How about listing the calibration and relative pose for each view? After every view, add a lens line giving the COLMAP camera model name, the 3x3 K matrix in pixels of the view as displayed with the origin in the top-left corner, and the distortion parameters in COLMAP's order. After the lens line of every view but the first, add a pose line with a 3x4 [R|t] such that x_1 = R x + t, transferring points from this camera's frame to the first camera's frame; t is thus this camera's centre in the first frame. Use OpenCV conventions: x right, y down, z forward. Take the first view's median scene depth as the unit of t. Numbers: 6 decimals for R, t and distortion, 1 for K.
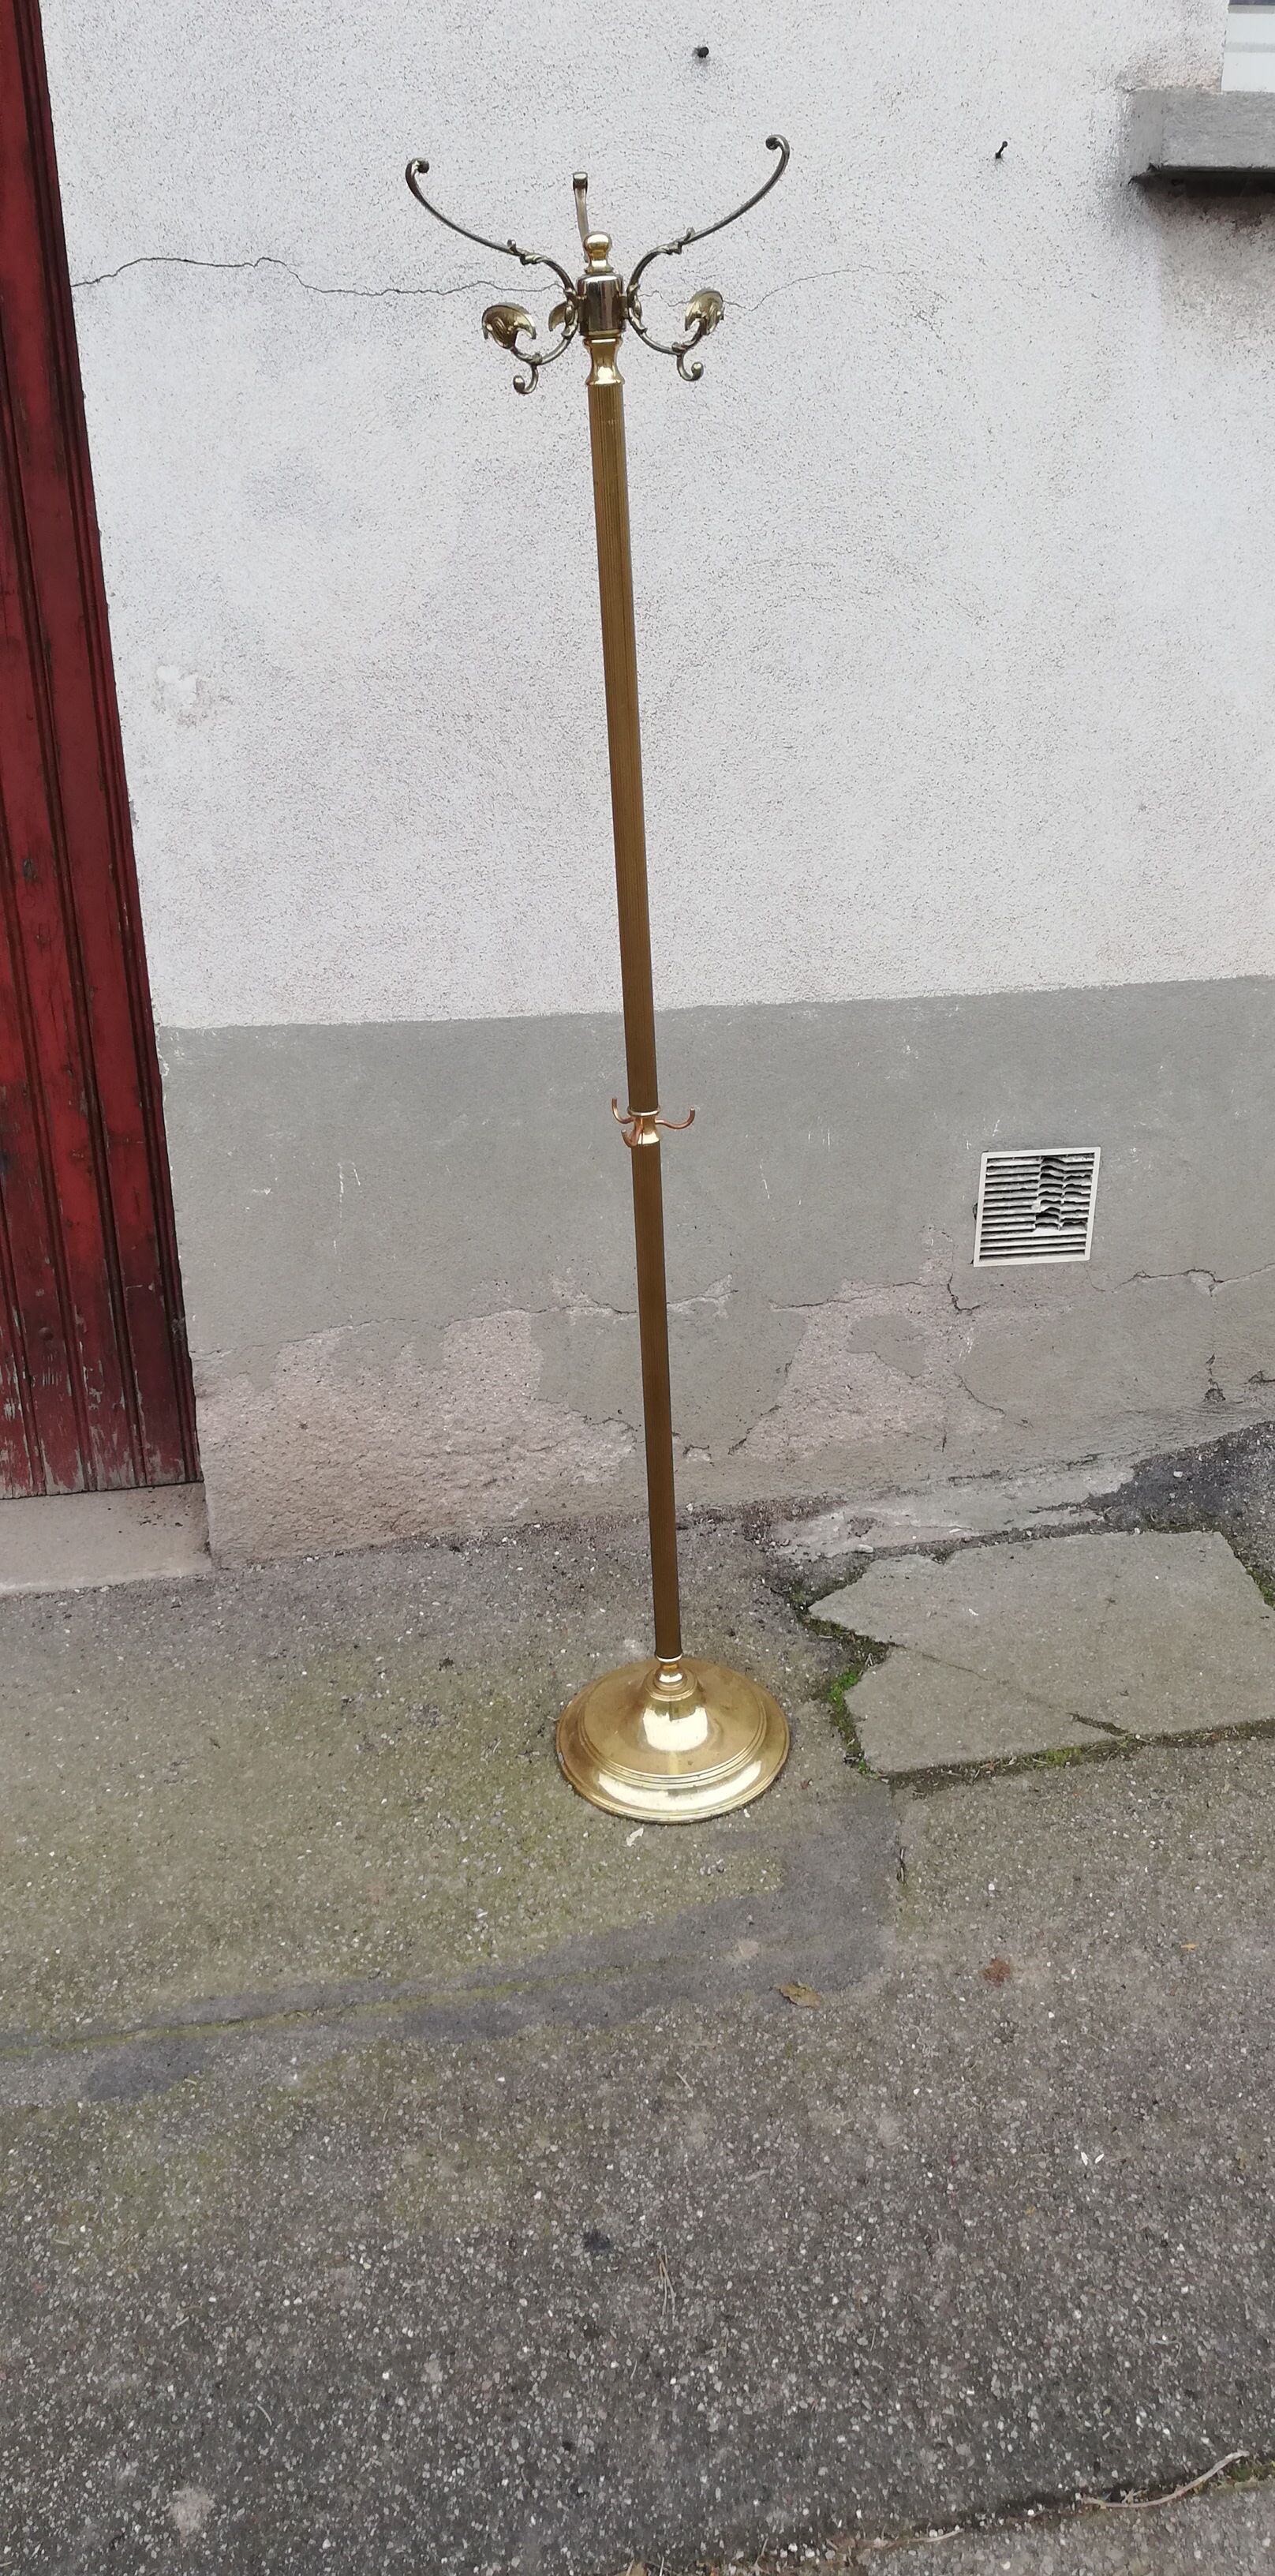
lens RADIAL K [[1881.6, 0, 642.7], [0, 1881.6, 1316.0], [0, 0, 1]] dist [0.054380, -0.078504]
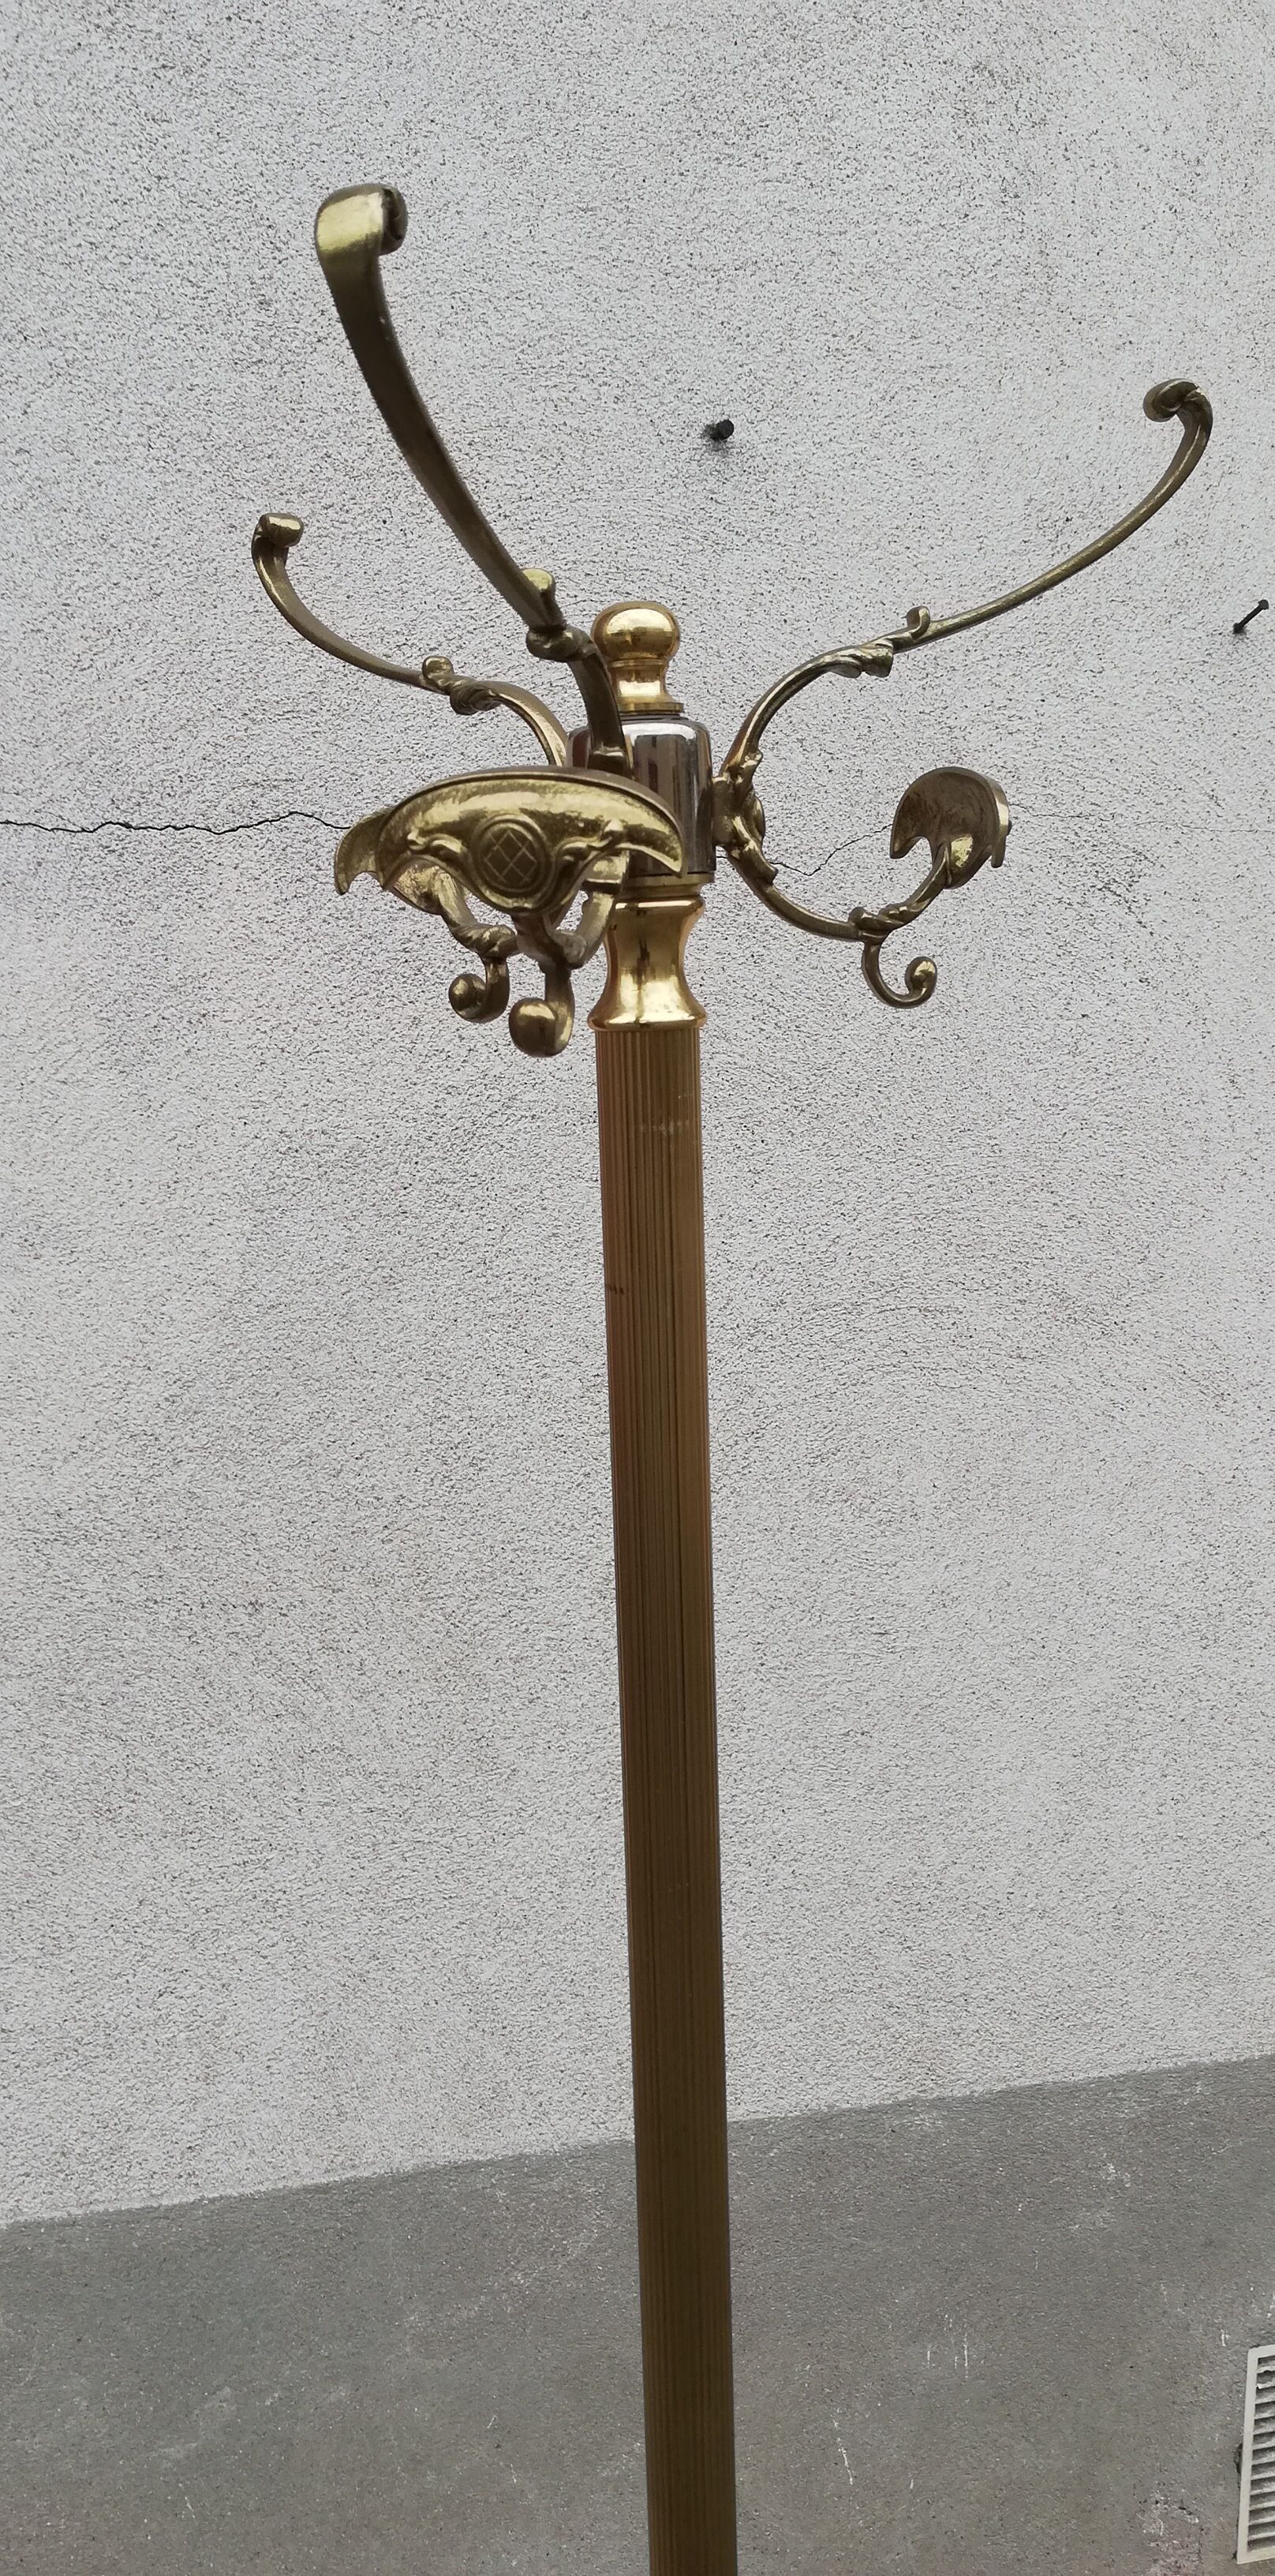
lens RADIAL K [[1881.6, 0, 600.3], [0, 1881.6, 1328.6], [0, 0, 1]] dist [0.054380, -0.078504]
pose [[0.997195, -0.004734, 0.074692, -0.038316], [0.024803, 0.962503, -0.270135, -0.246479], [-0.070612, 0.271230, 0.959921, 0.492533]]
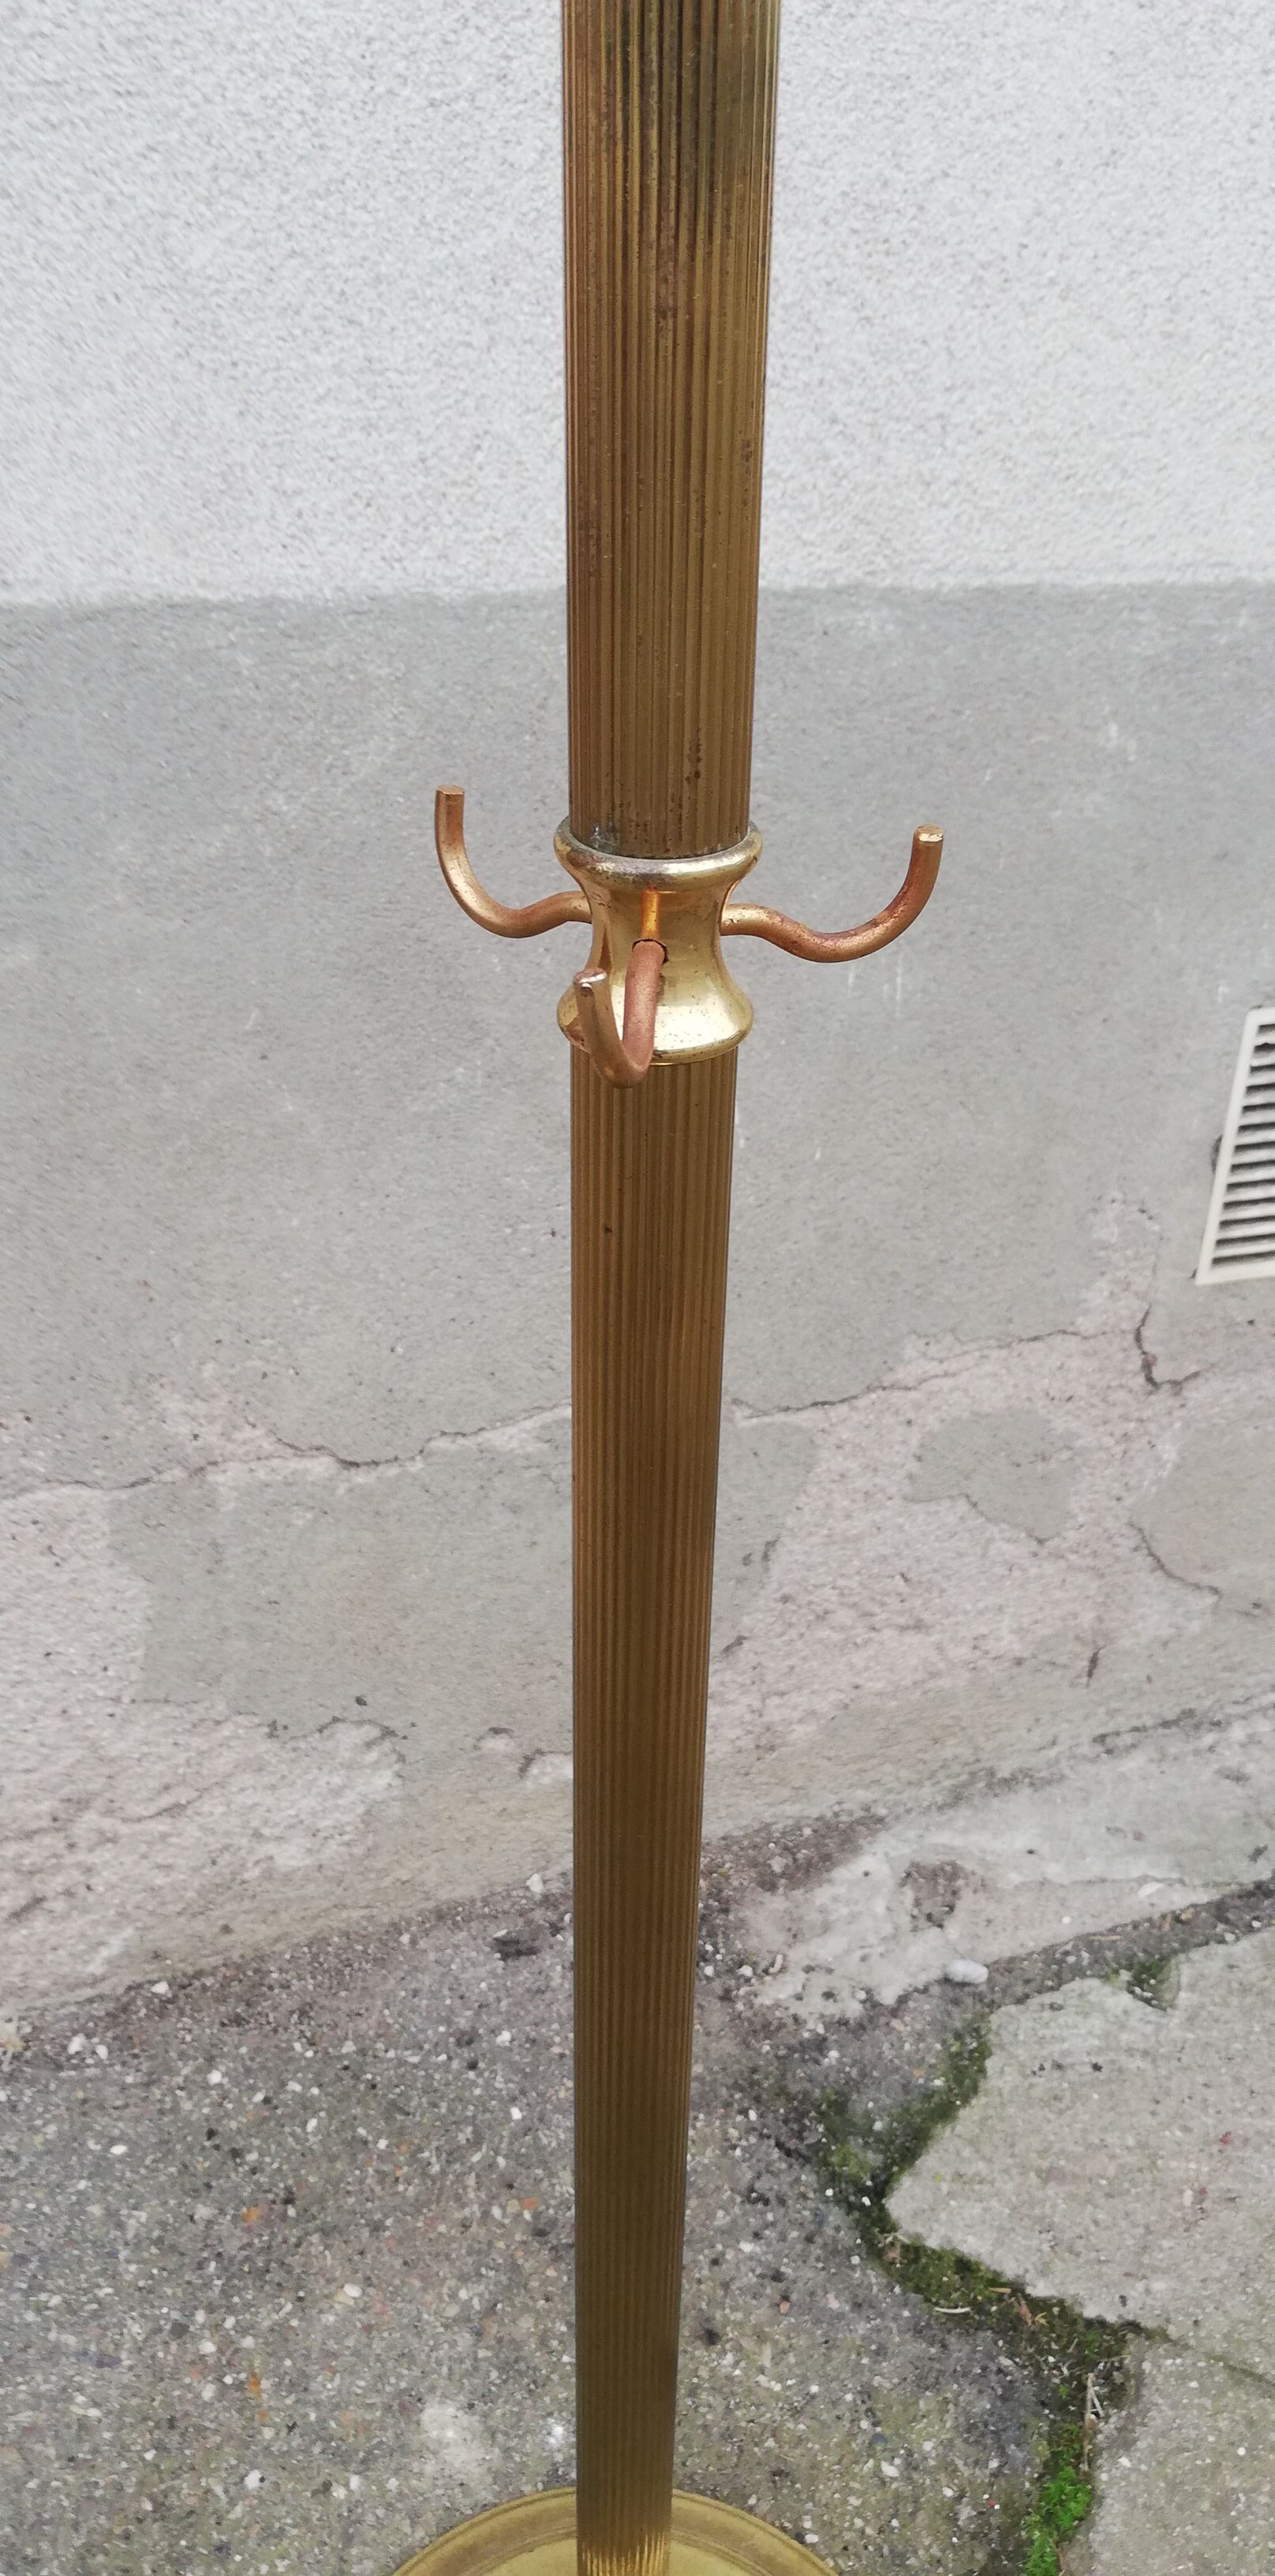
lens RADIAL K [[1881.6, 0, 605.7], [0, 1881.6, 1295.4], [0, 0, 1]] dist [0.054380, -0.078504]
pose [[0.984595, -0.051562, 0.167076, -0.026770], [0.039529, 0.996433, 0.074563, -0.069309], [-0.170325, -0.066810, 0.983120, 0.702686]]
